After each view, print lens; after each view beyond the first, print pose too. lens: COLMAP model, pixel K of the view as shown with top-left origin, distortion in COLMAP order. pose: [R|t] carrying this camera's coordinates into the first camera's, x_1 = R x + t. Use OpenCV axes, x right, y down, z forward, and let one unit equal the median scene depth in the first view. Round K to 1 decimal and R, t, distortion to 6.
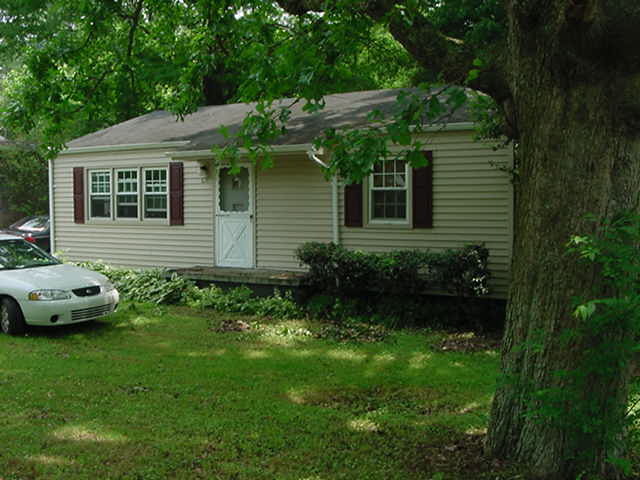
lens RADIAL K [[456.9, 0, 320.5], [0, 456.9, 239.1], [0, 0, 1]] dist [-0.033385, 0.025363]
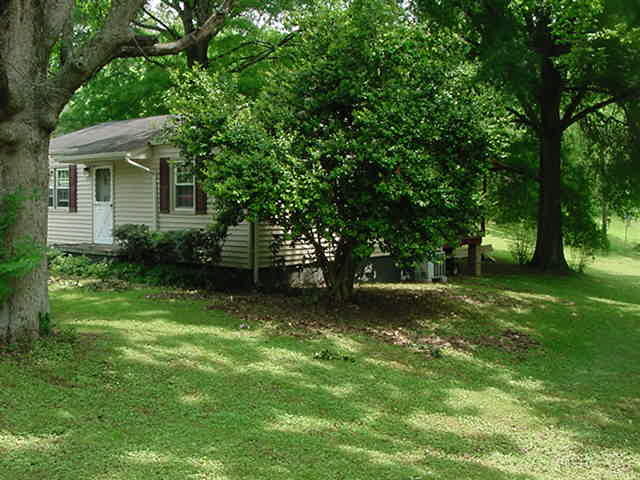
lens RADIAL K [[456.9, 0, 315.4], [0, 456.9, 237.9], [0, 0, 1]] dist [-0.033385, 0.025363]
pose [[0.987260, 0.013627, -0.158530, 0.622813], [-0.010608, 0.999746, 0.019872, 0.012032], [0.158761, -0.017937, 0.987154, -0.206433]]
